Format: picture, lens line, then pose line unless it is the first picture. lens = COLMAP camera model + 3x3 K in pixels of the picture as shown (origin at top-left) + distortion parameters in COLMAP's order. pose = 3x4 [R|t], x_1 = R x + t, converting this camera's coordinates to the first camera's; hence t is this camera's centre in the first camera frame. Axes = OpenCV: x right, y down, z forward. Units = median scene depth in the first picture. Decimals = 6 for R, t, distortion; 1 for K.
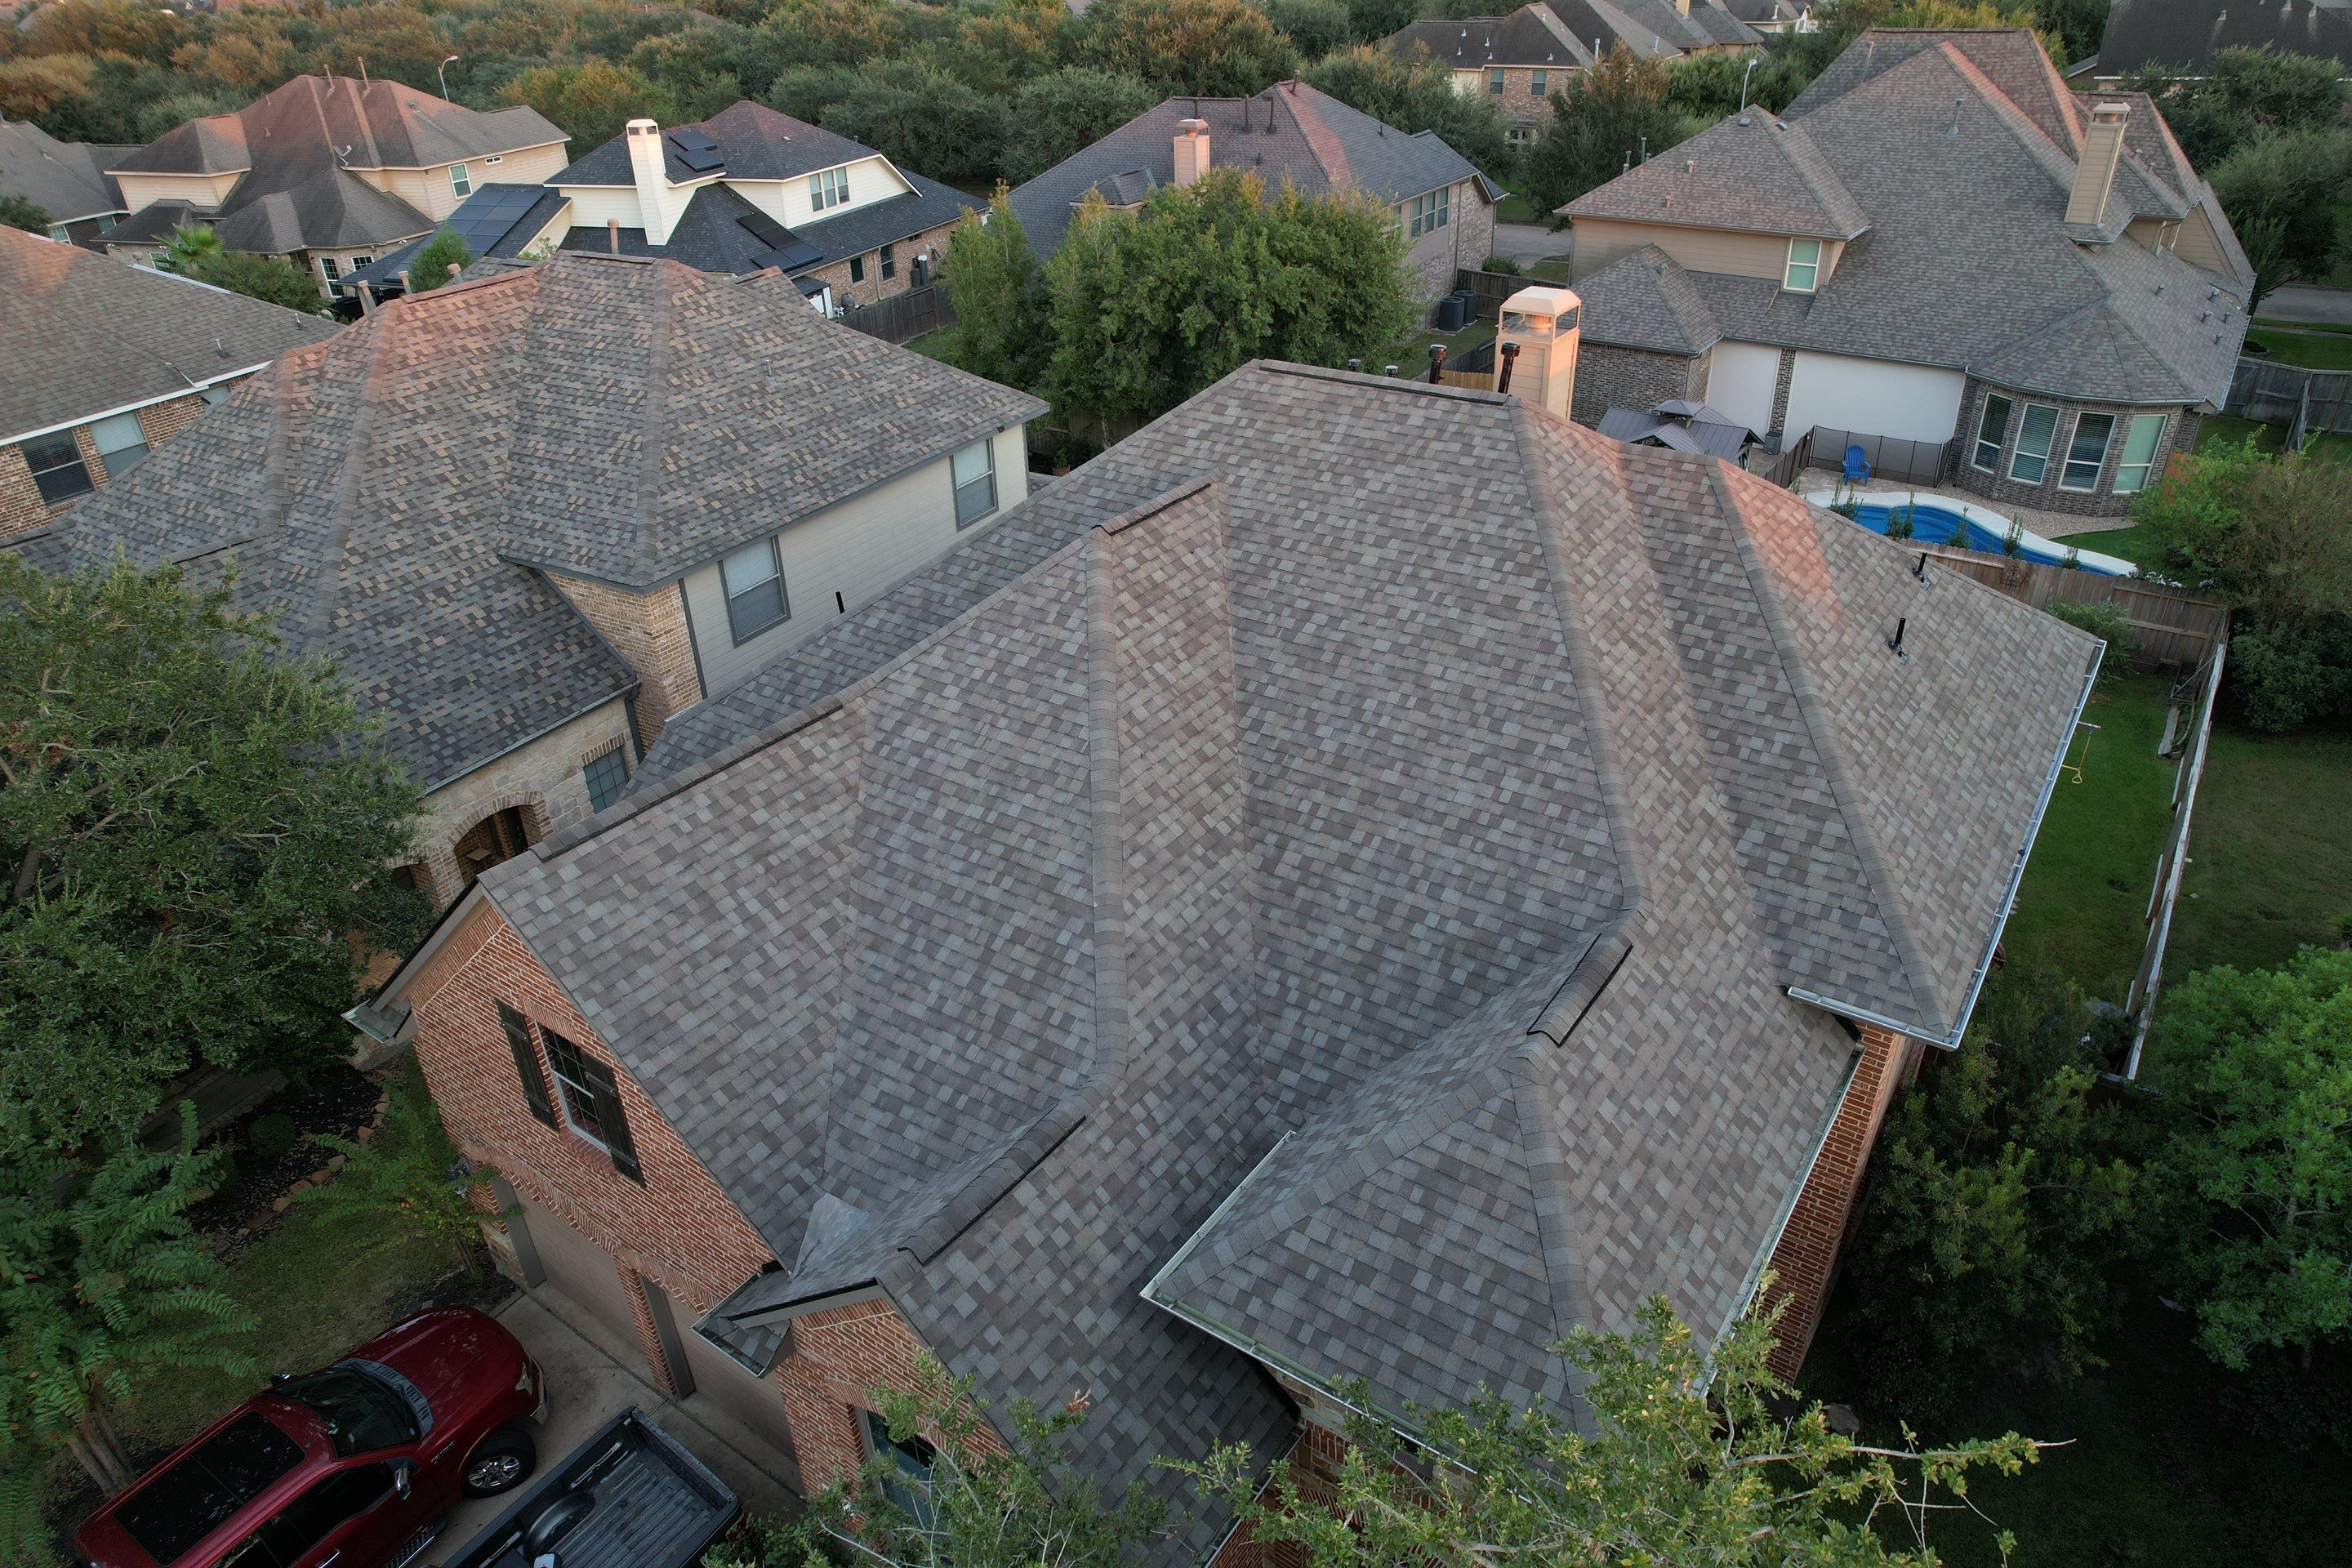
lens RADIAL K [[1493.3, 0, 1187.8], [0, 1493.3, 788.4], [0, 0, 1]] dist [-0.078518, 0.069638]
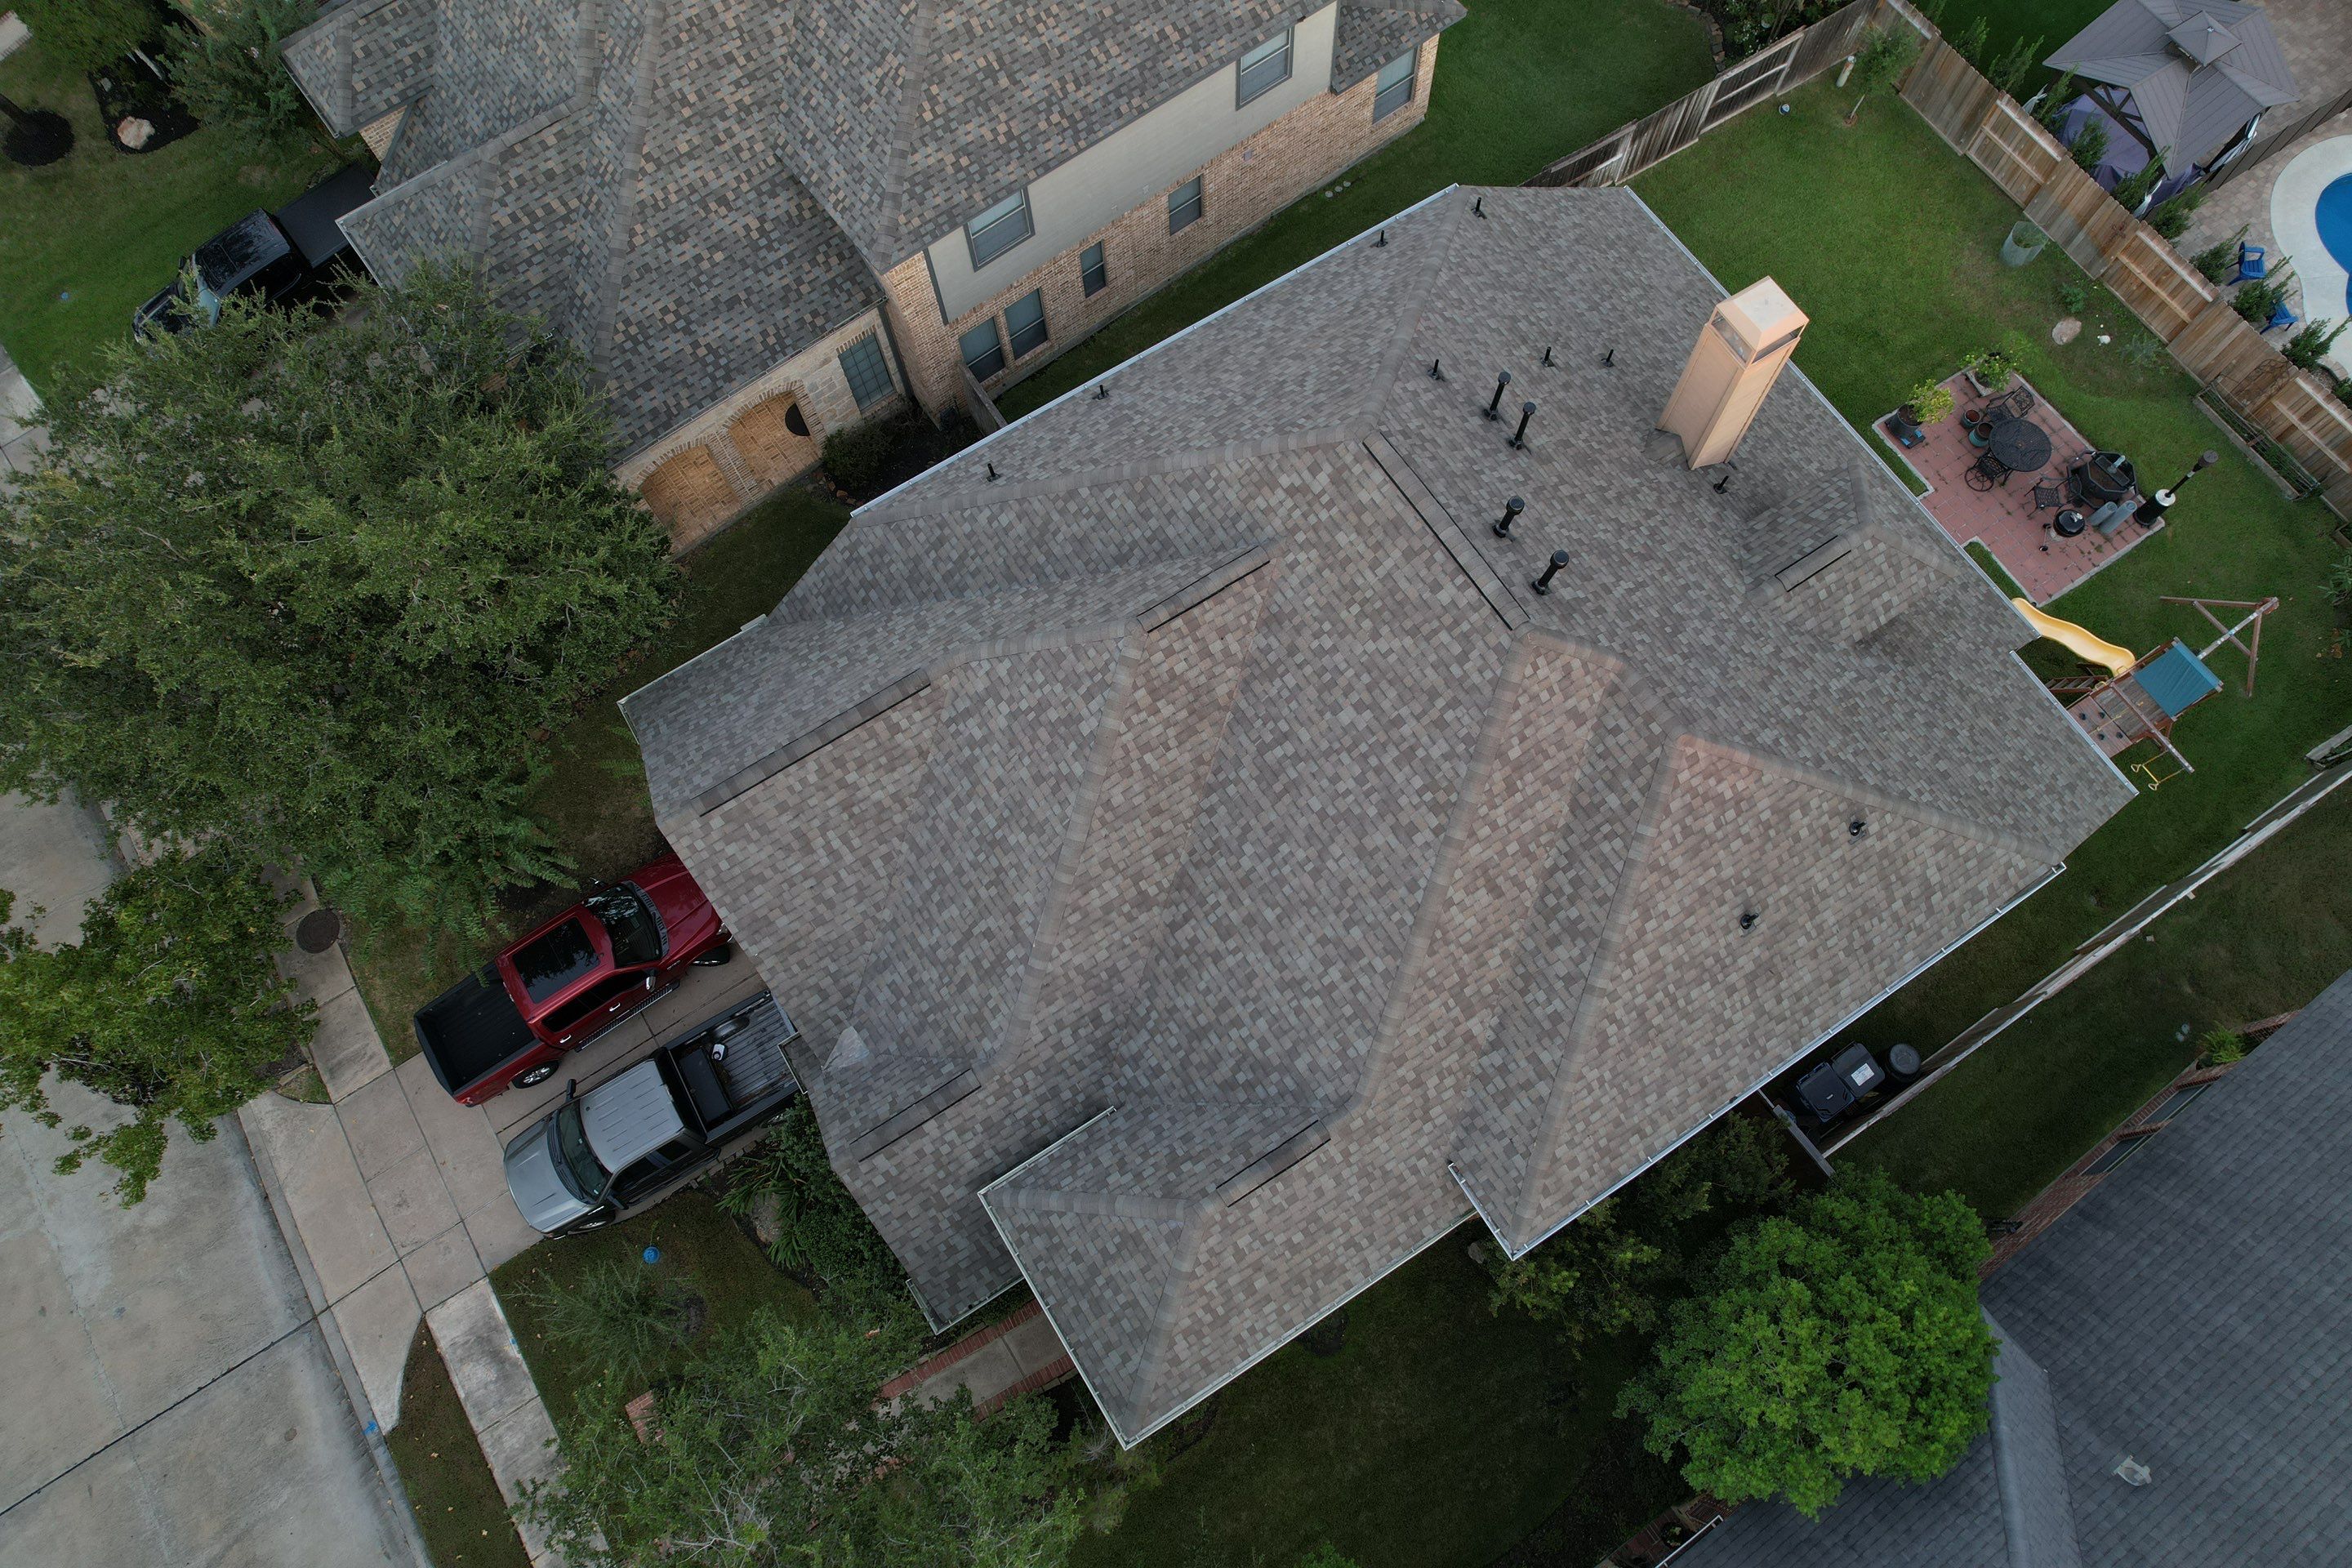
lens RADIAL K [[1493.3, 0, 1192.4], [0, 1493.3, 780.7], [0, 0, 1]] dist [-0.078518, 0.069638]
pose [[0.923144, 0.364316, -0.122800, 0.177800], [-0.194422, 0.717944, 0.668399, -0.914658], [0.331671, -0.593153, 0.733596, 0.043401]]
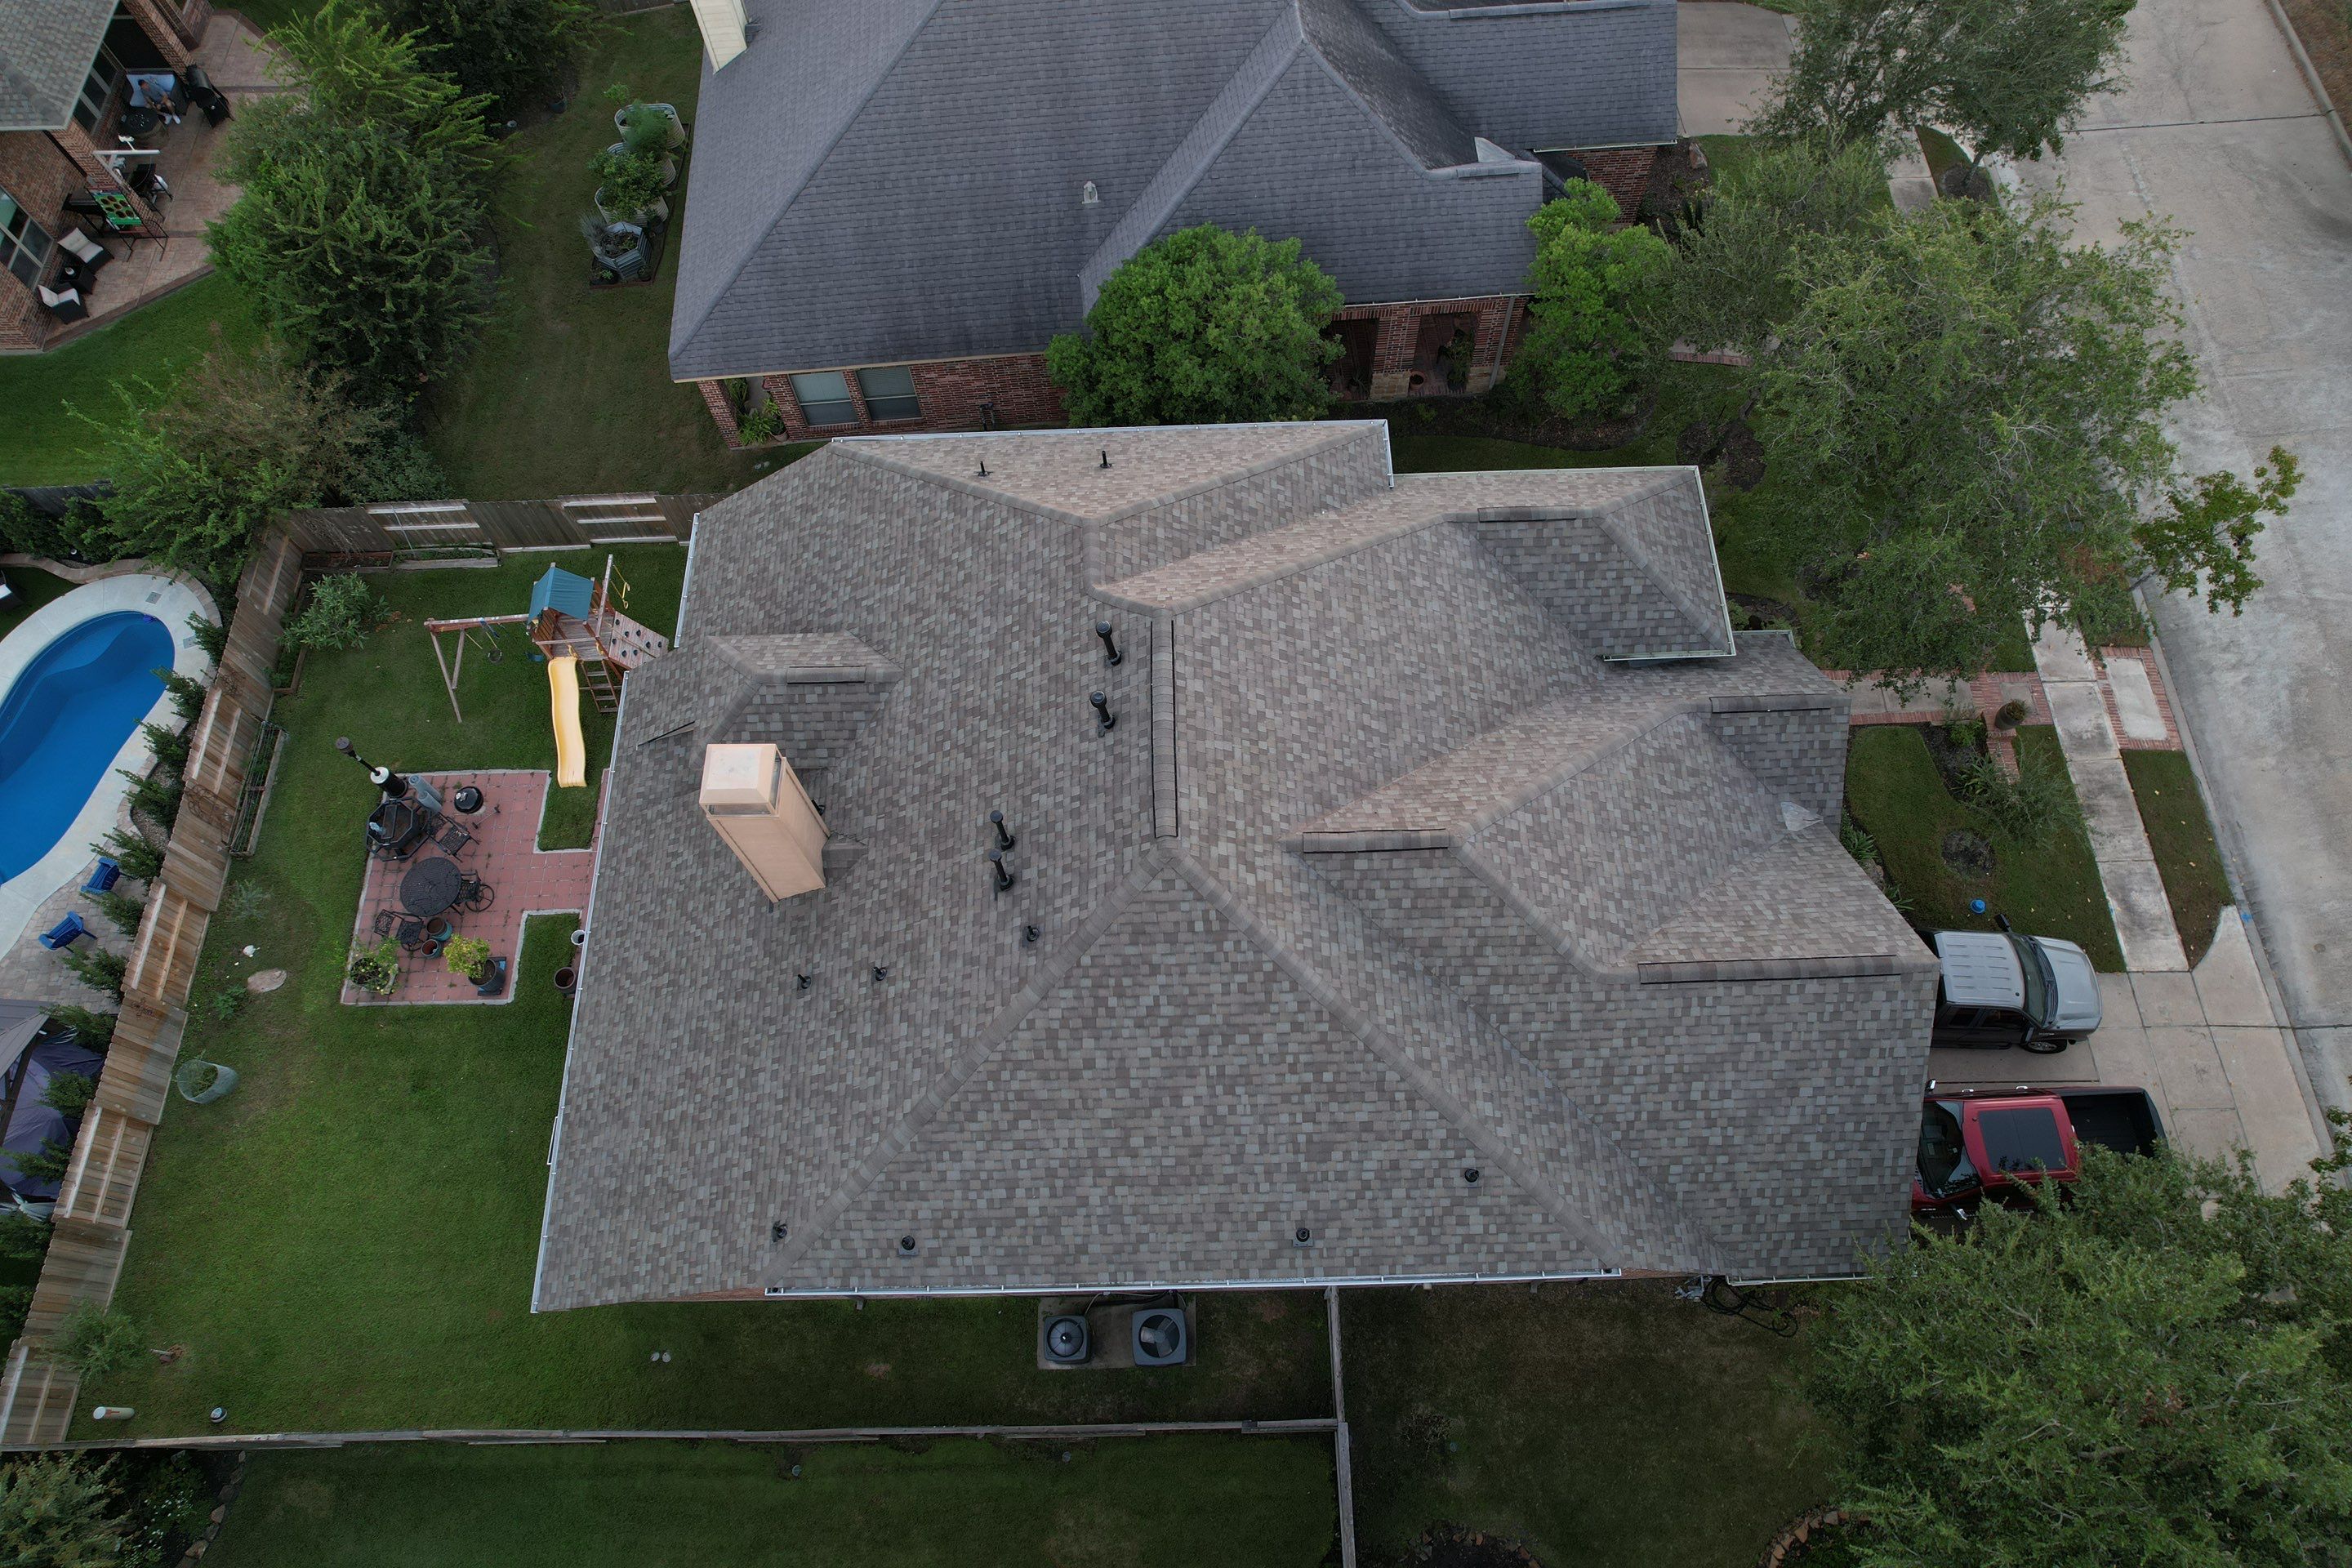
lens RADIAL K [[1493.3, 0, 1184.5], [0, 1493.3, 788.4], [0, 0, 1]] dist [-0.078518, 0.069638]
pose [[-0.587502, -0.715766, 0.377518, -0.373597], [0.440778, 0.108189, 0.891072, -1.397258], [-0.678643, 0.689908, 0.251933, 0.816081]]
